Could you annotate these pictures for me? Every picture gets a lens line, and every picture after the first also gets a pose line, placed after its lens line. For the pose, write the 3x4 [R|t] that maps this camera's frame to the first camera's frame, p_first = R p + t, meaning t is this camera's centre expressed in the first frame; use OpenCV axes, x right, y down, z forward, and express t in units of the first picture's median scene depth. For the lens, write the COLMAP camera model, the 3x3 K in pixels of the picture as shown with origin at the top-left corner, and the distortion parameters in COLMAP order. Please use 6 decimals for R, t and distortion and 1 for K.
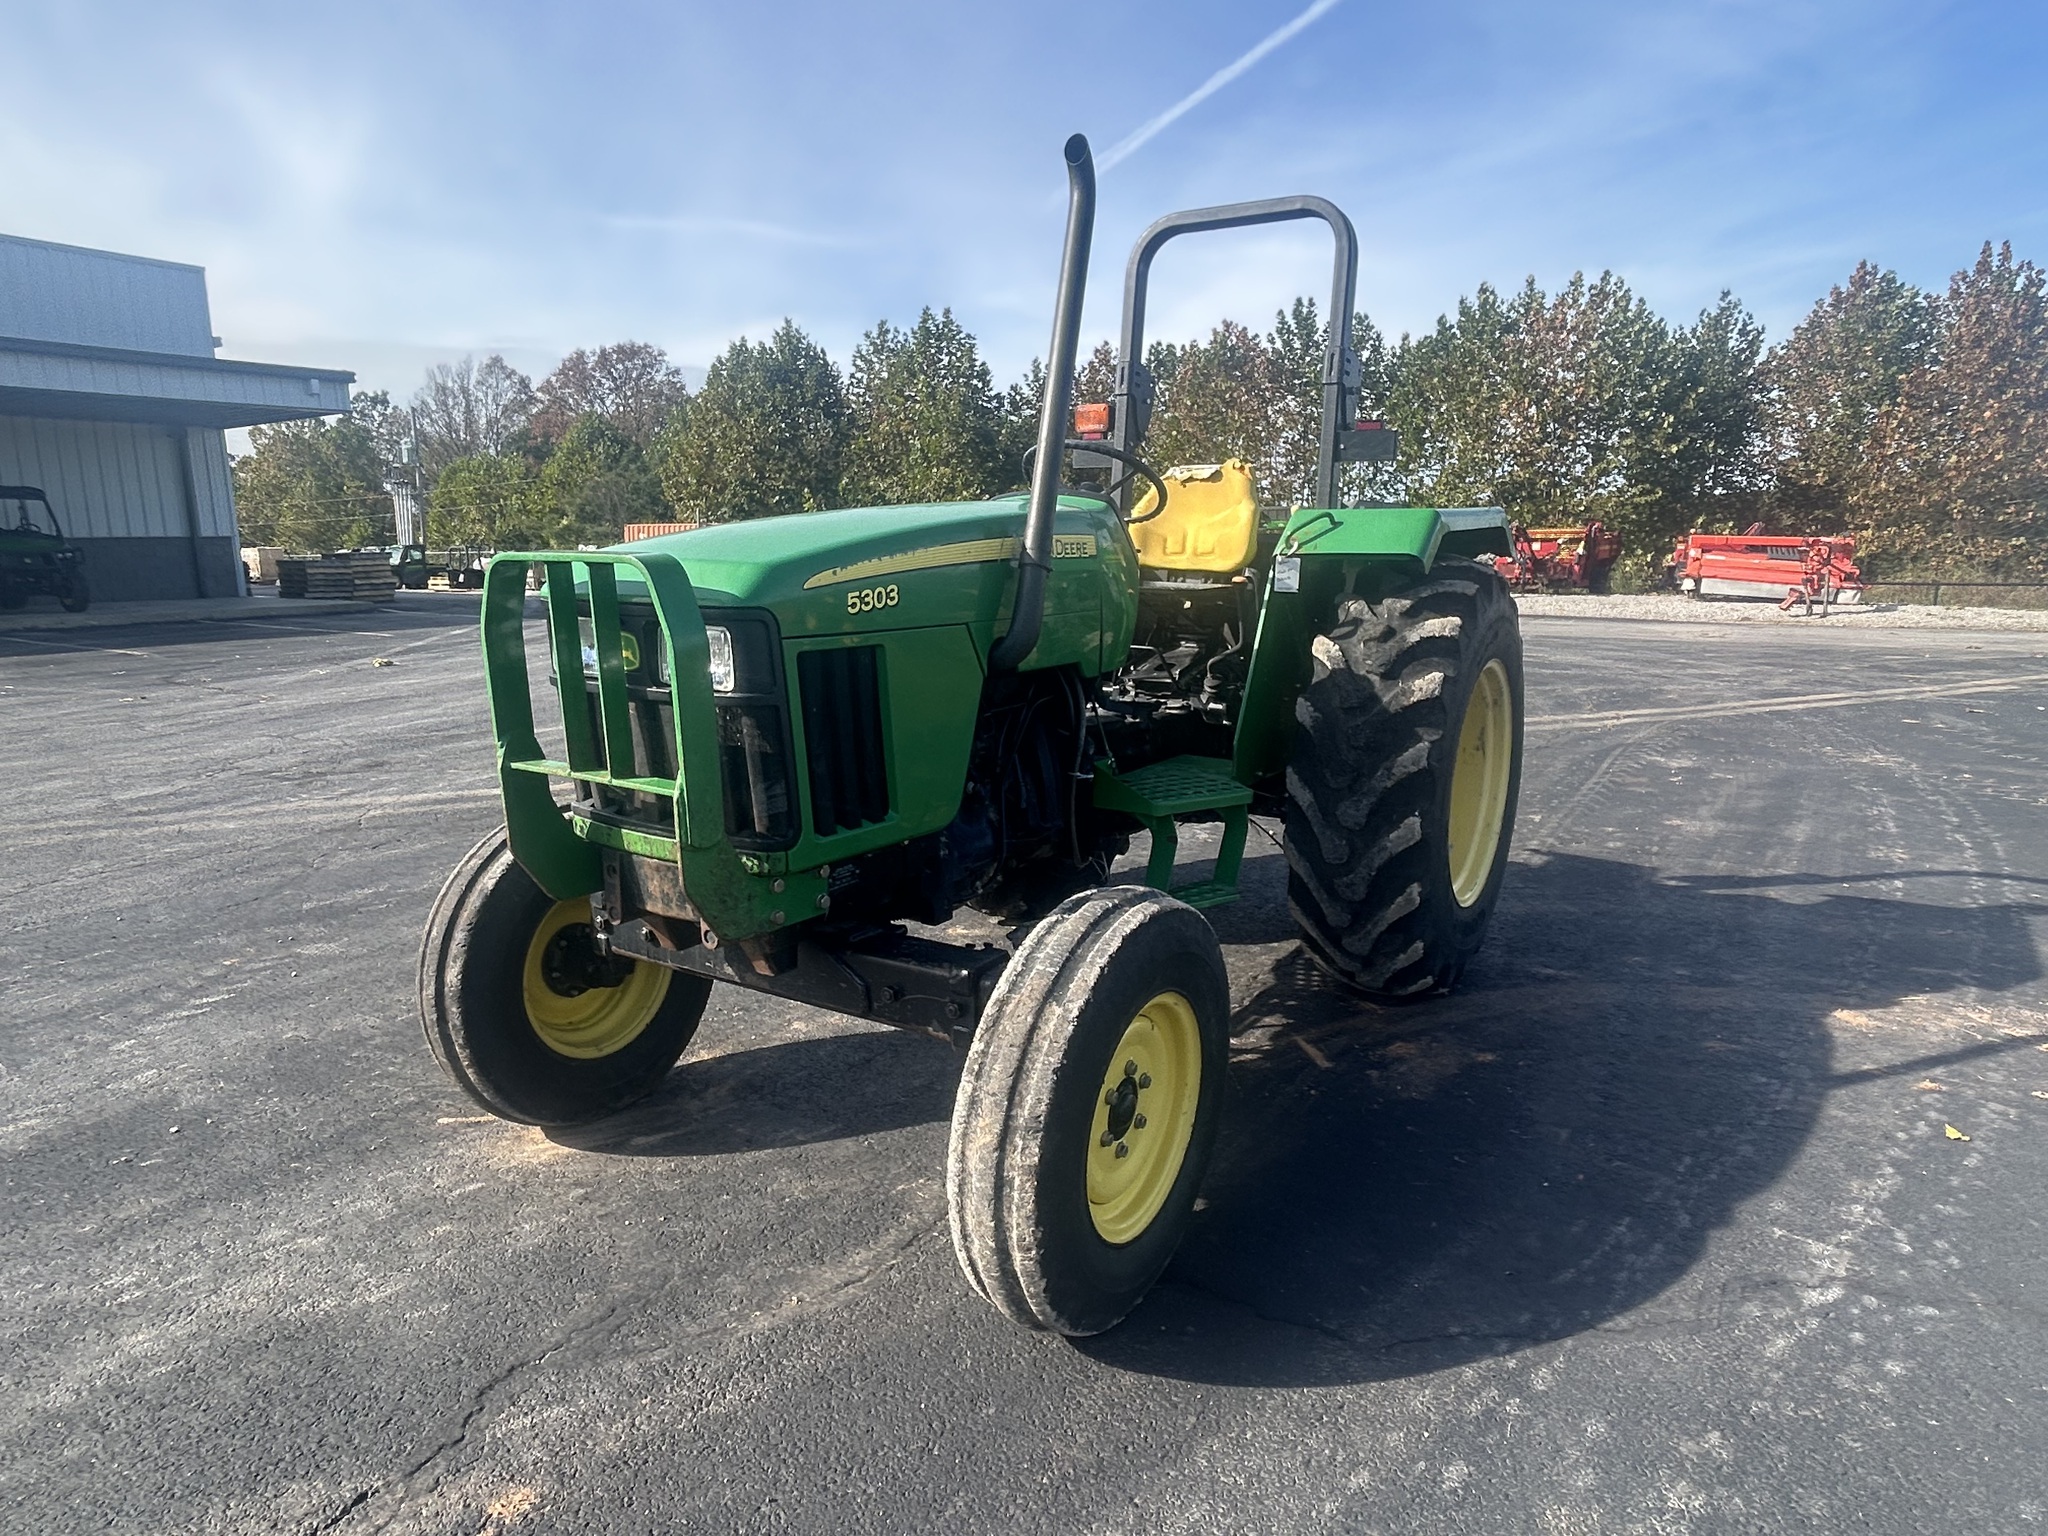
lens RADIAL K [[1249.1, 0, 1031.9], [0, 1249.1, 773.3], [0, 0, 1]] dist [-0.004191, 0.000171]
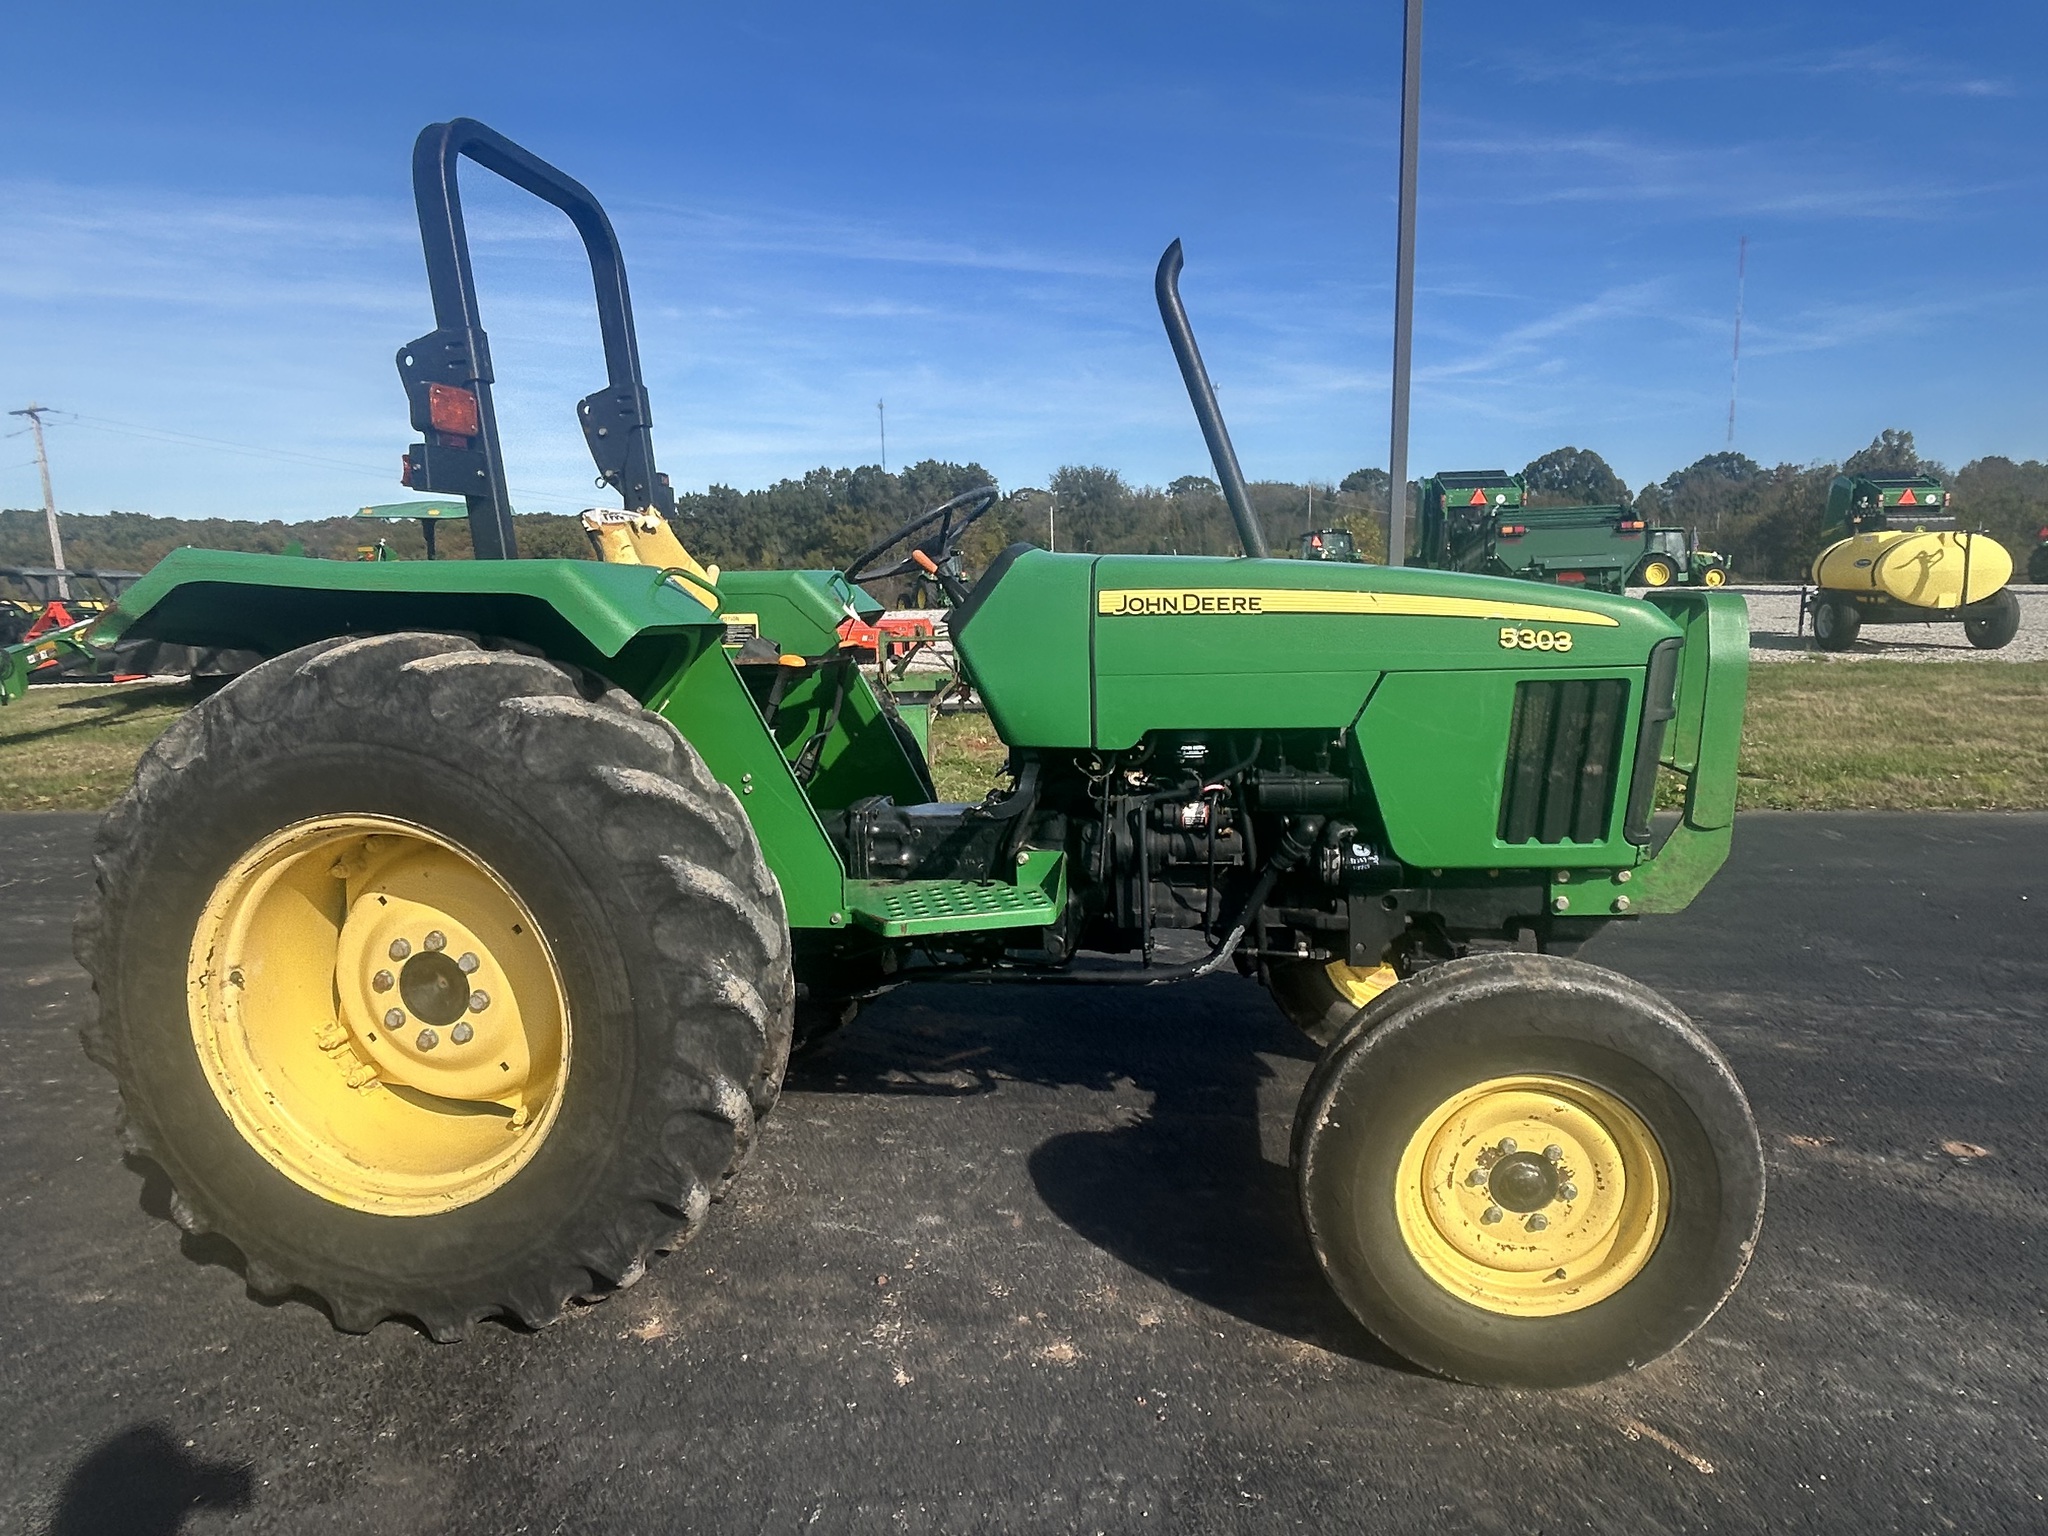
lens RADIAL K [[1249.1, 0, 1035.6], [0, 1249.1, 770.2], [0, 0, 1]] dist [-0.004191, 0.000171]
pose [[-0.415757, -0.129538, 0.900203, -0.653132], [0.194382, 0.954277, 0.227094, -0.218729], [-0.888460, 0.269399, -0.371567, 1.098032]]
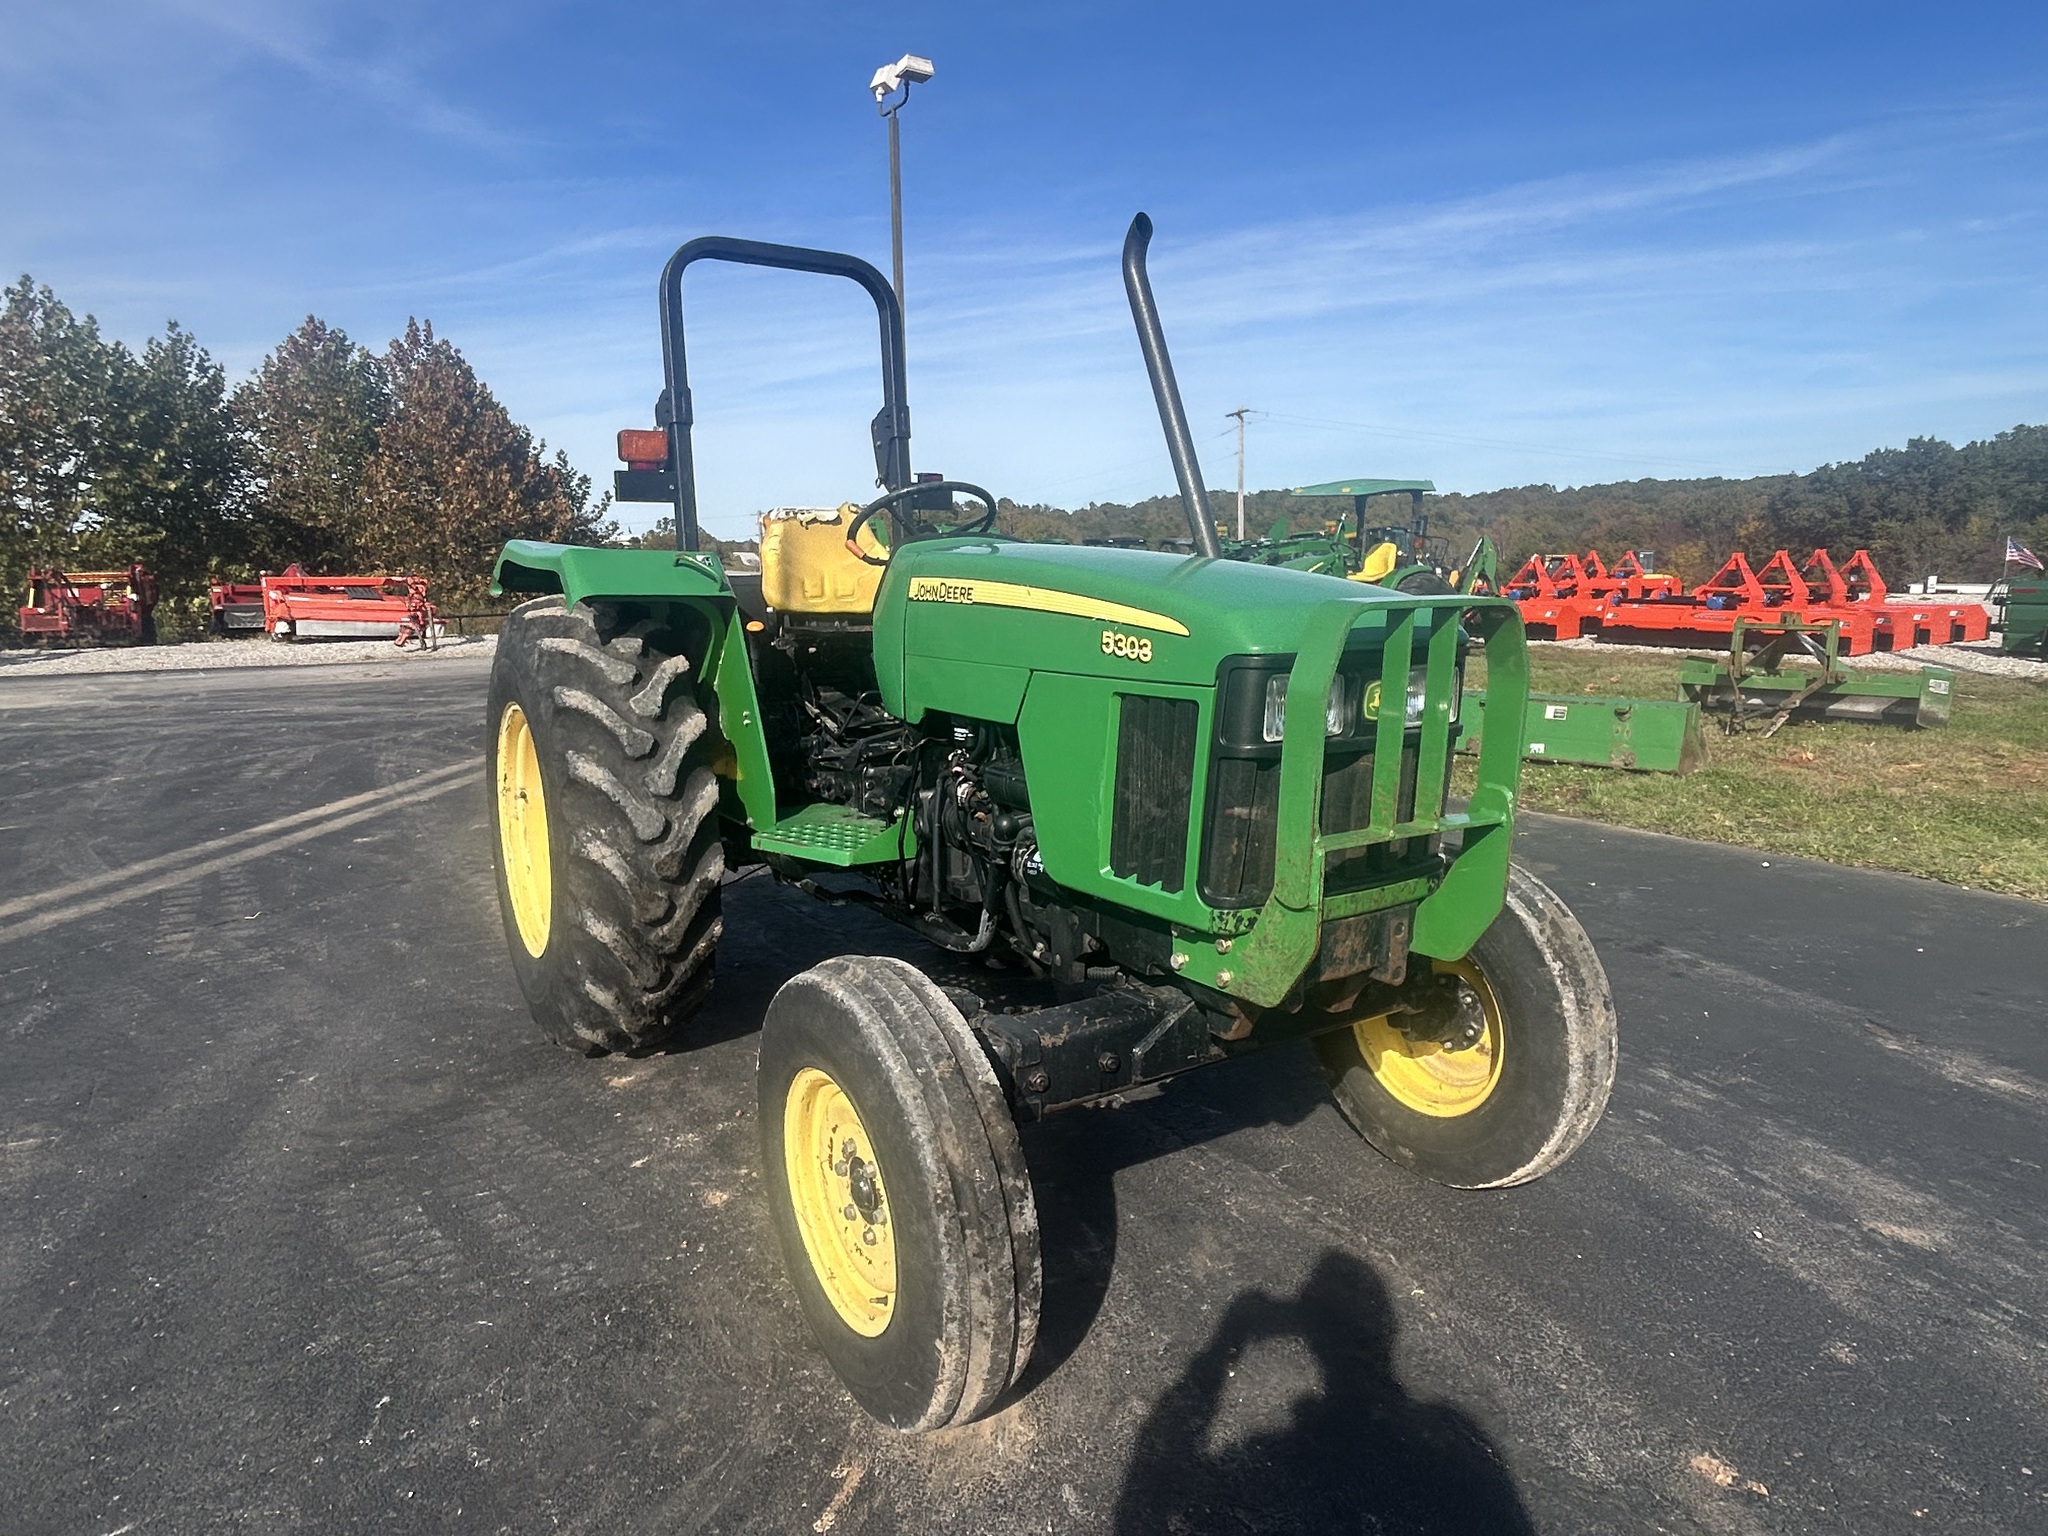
lens RADIAL K [[1249.1, 0, 1034.4], [0, 1249.1, 774.3], [0, 0, 1]] dist [-0.004191, 0.000171]
pose [[0.420234, -0.154196, 0.894219, -0.695421], [0.181973, 0.979758, 0.083429, -0.090564], [-0.888982, 0.127664, 0.439787, 0.440599]]
